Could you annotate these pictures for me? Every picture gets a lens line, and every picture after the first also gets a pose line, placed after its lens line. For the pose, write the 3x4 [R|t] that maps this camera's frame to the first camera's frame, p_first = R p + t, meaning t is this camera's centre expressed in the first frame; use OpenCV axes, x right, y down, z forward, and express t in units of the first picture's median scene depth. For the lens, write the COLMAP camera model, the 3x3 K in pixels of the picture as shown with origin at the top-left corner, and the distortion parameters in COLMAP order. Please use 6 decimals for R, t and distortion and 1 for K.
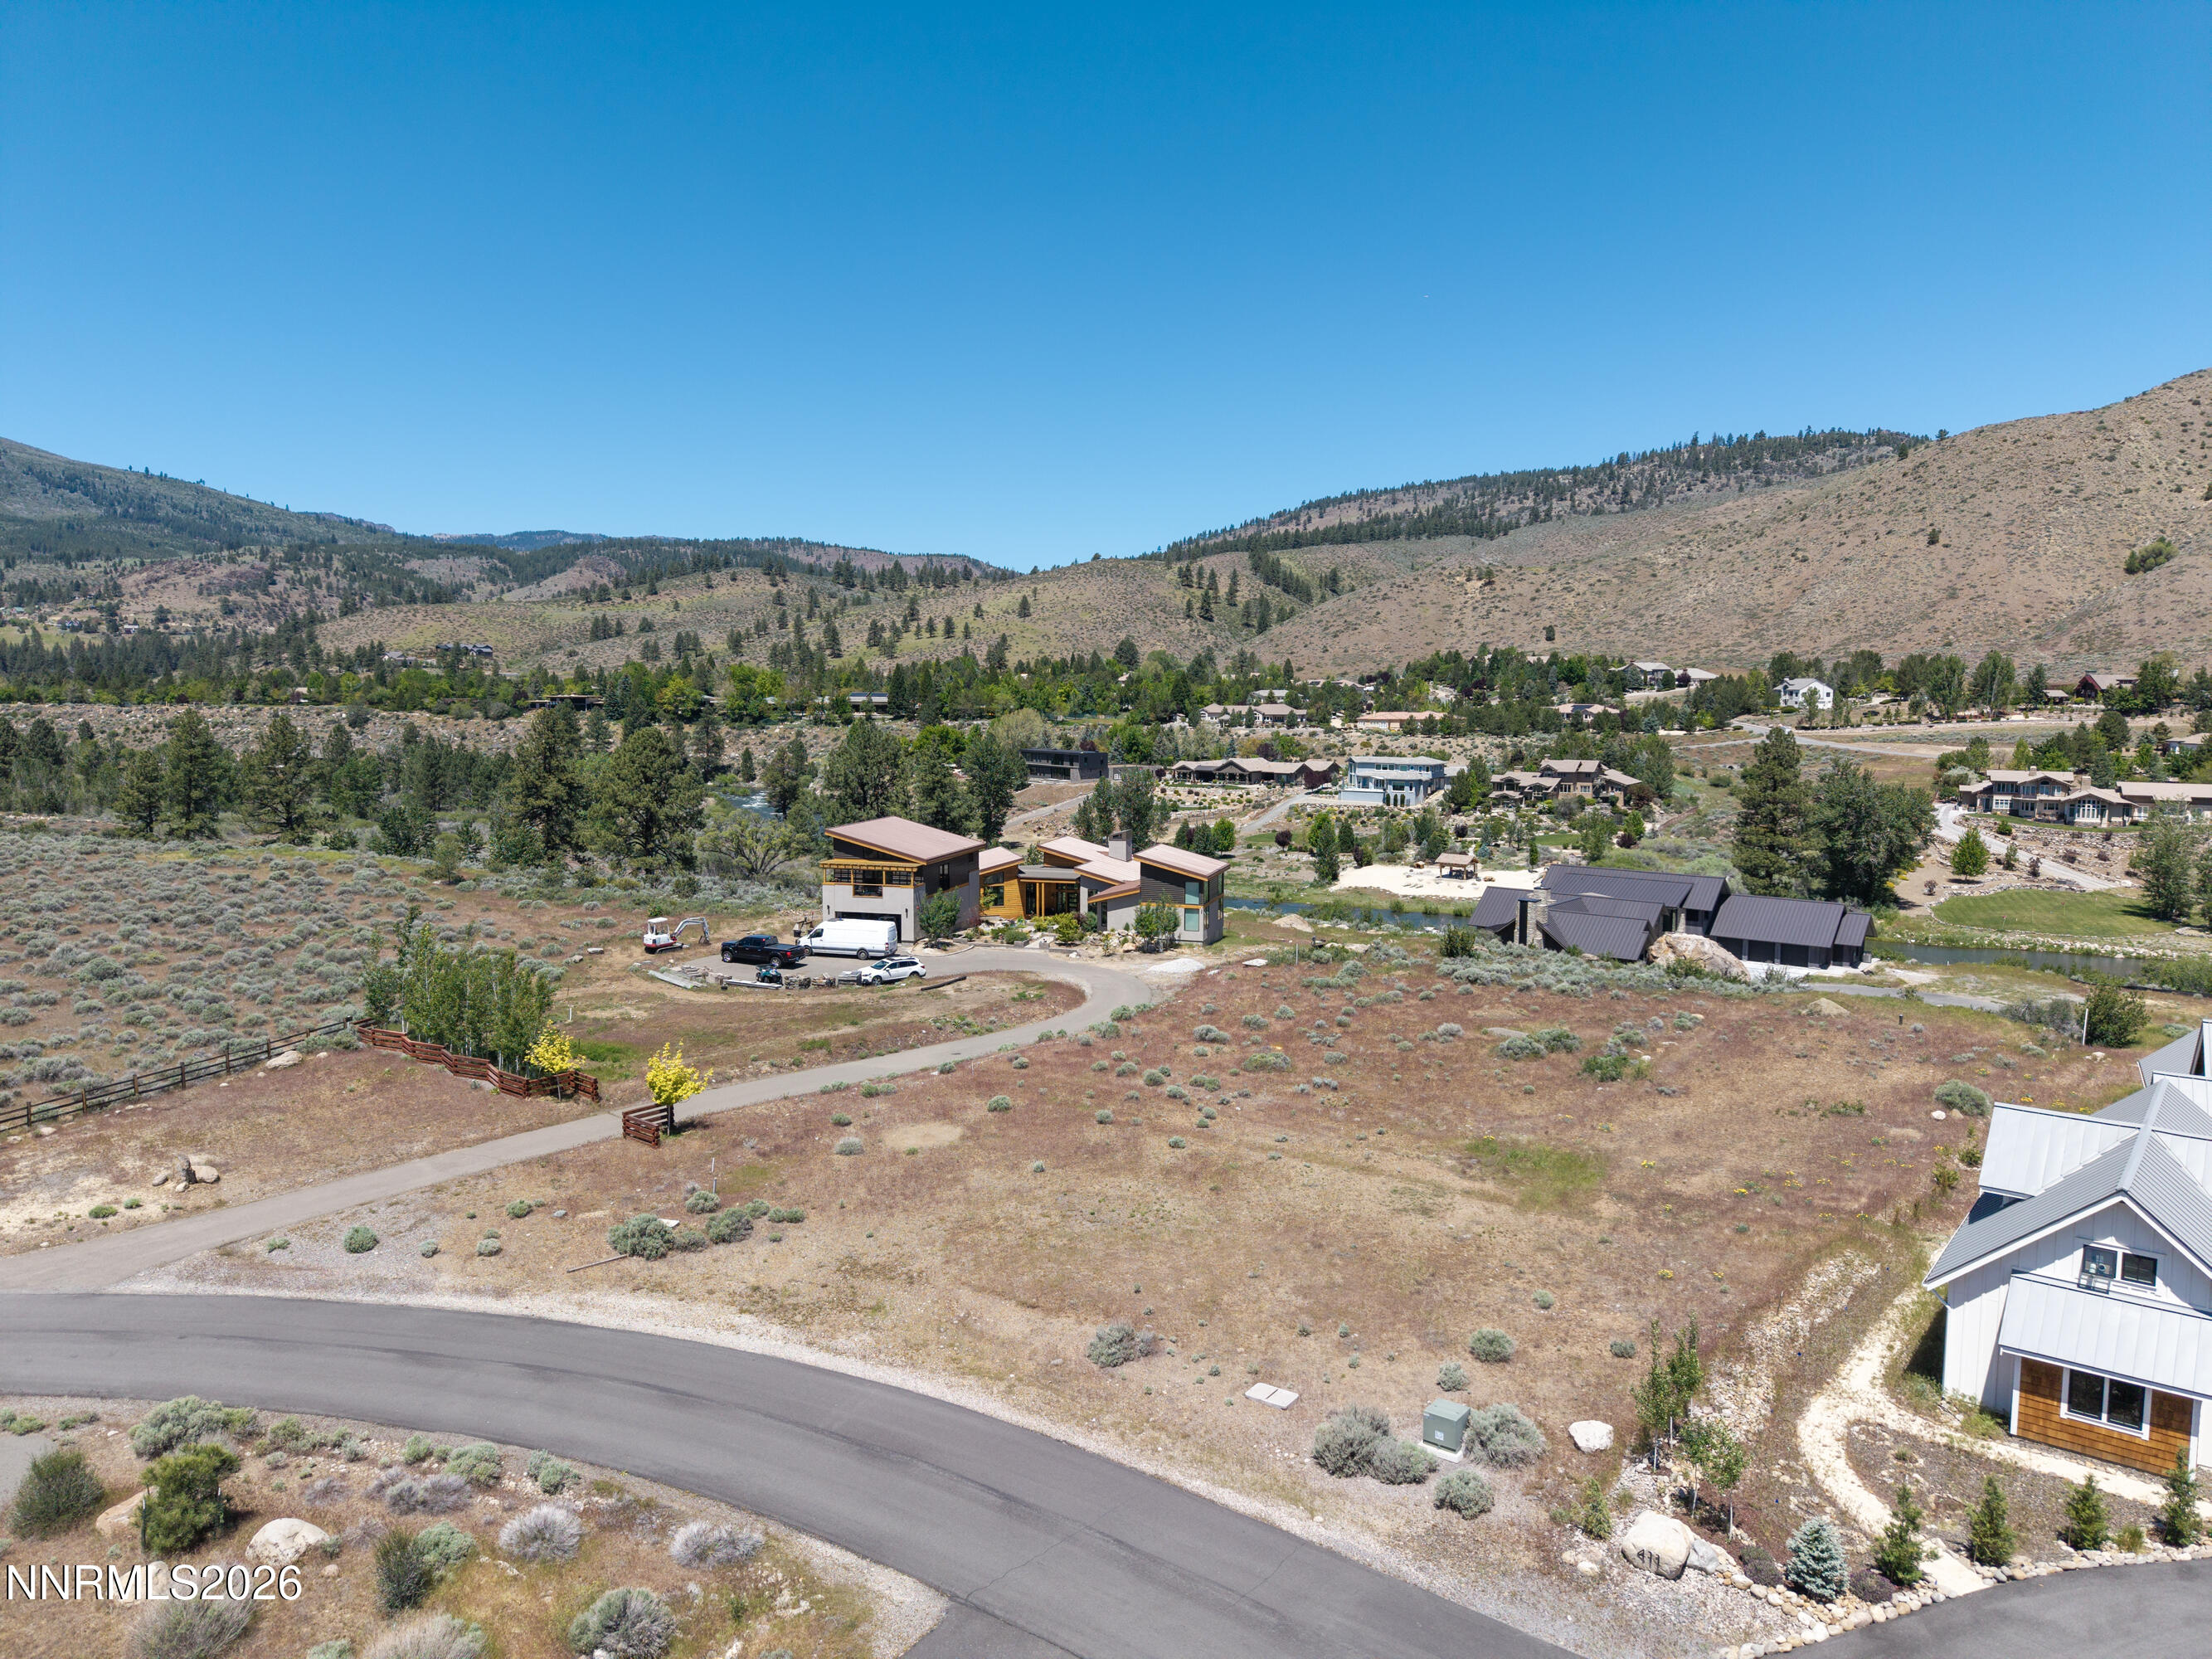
lens RADIAL K [[1470.9, 0, 1113.6], [0, 1470.9, 833.2], [0, 0, 1]] dist [0.084044, -0.127291]
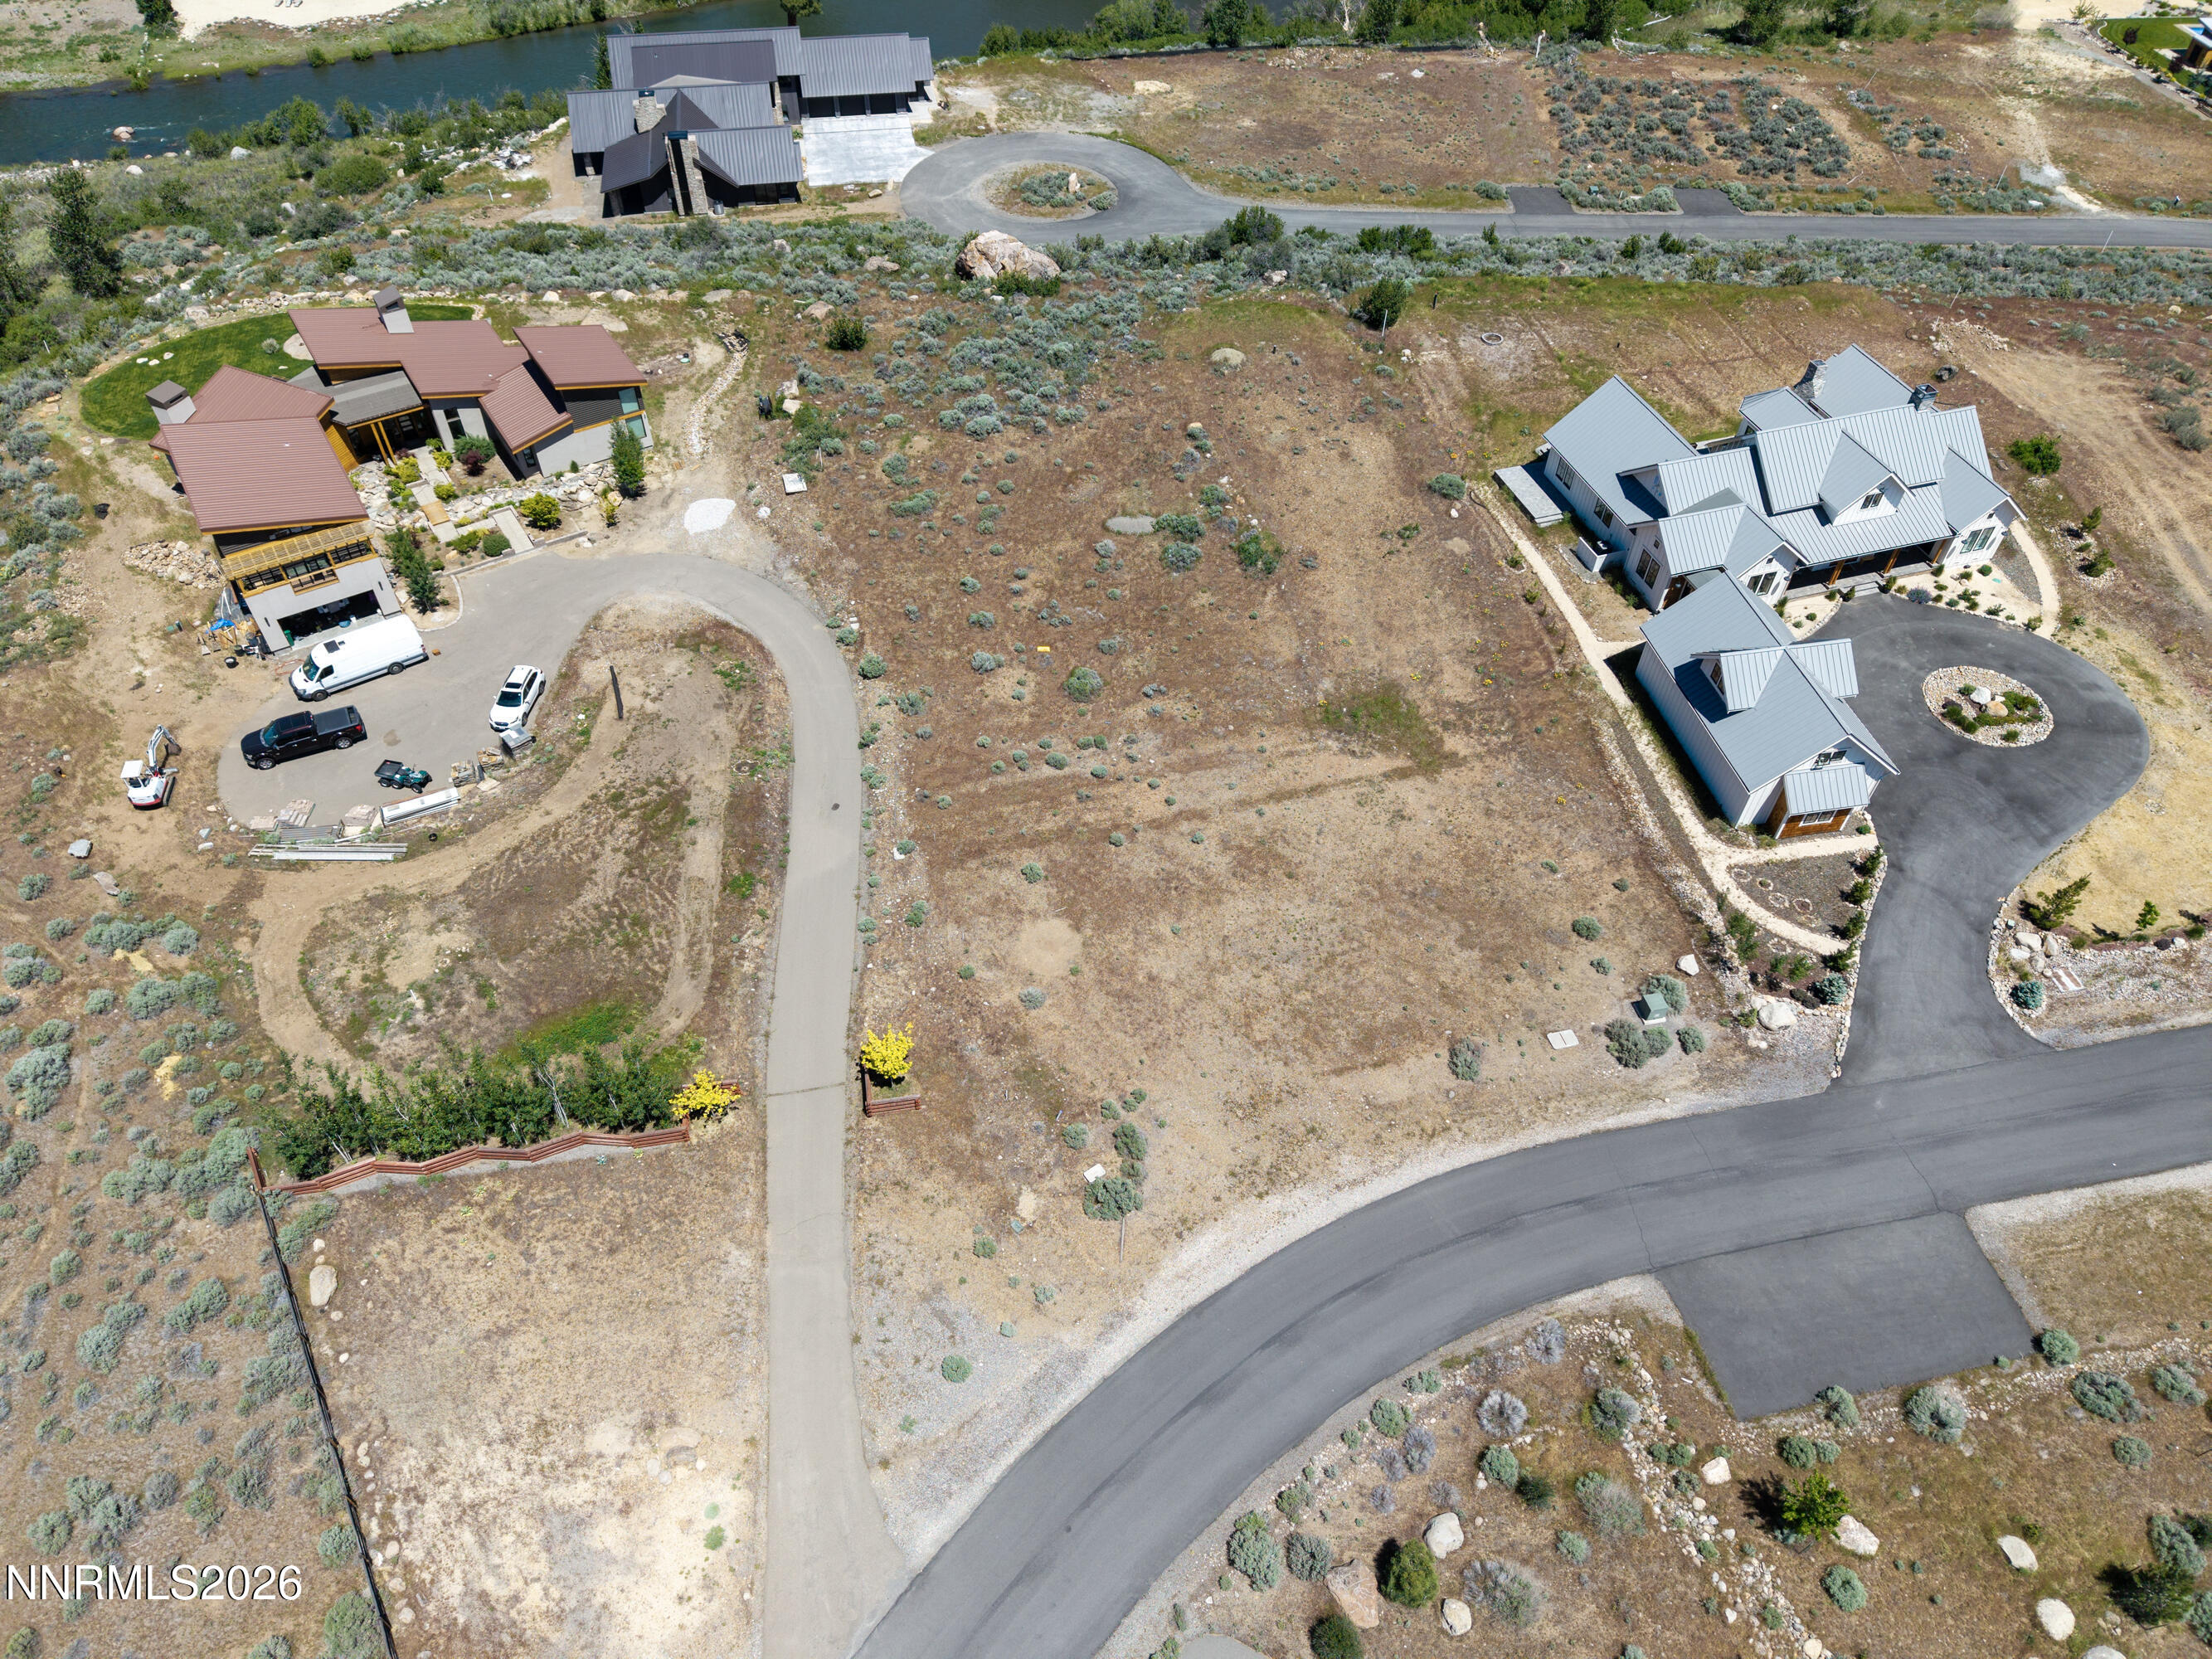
lens RADIAL K [[1474.0, 0, 1114.5], [0, 1474.0, 828.3], [0, 0, 1]] dist [0.030681, -0.034537]
pose [[0.647199, -0.550235, 0.527613, -0.096213], [0.052381, 0.722576, 0.689304, -0.096969], [-0.760520, -0.418480, 0.496472, 0.062242]]
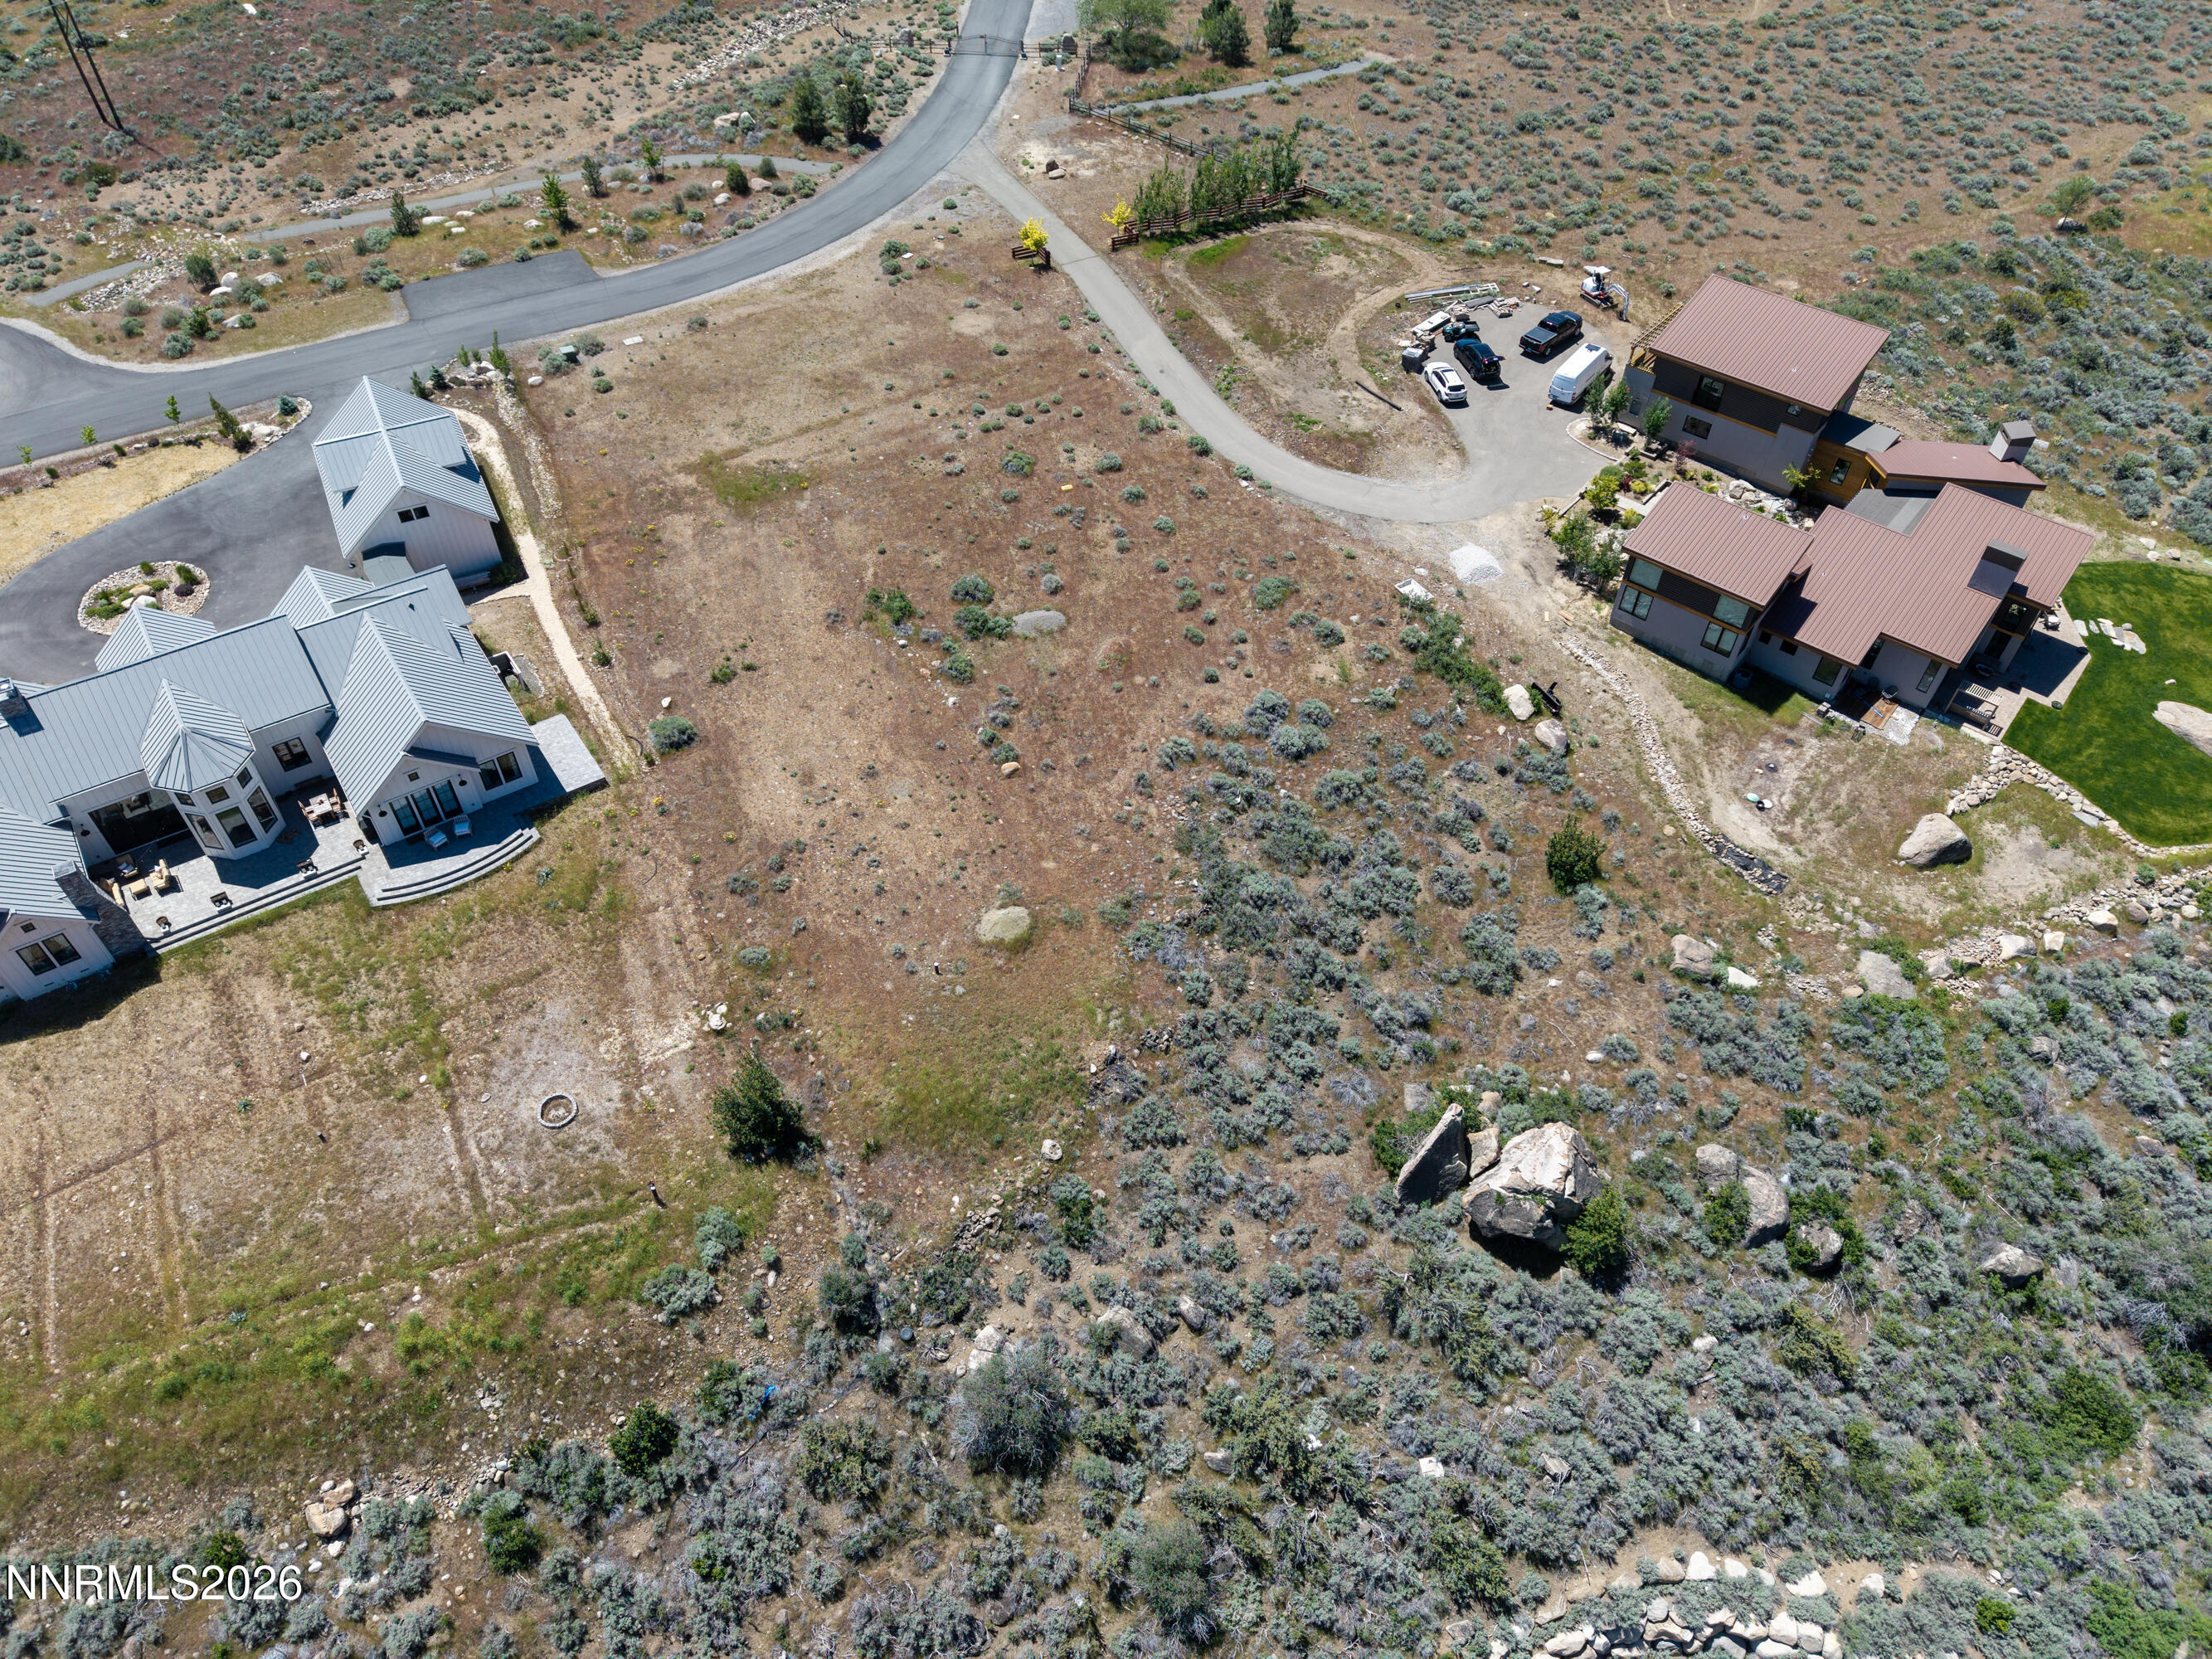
lens RADIAL K [[1474.0, 0, 1114.5], [0, 1474.0, 828.3], [0, 0, 1]] dist [0.030681, -0.034537]
pose [[-0.395873, 0.662460, -0.635950, 0.196850], [-0.099696, 0.657428, 0.746893, -0.108363], [0.912877, 0.359077, -0.194213, 0.253319]]
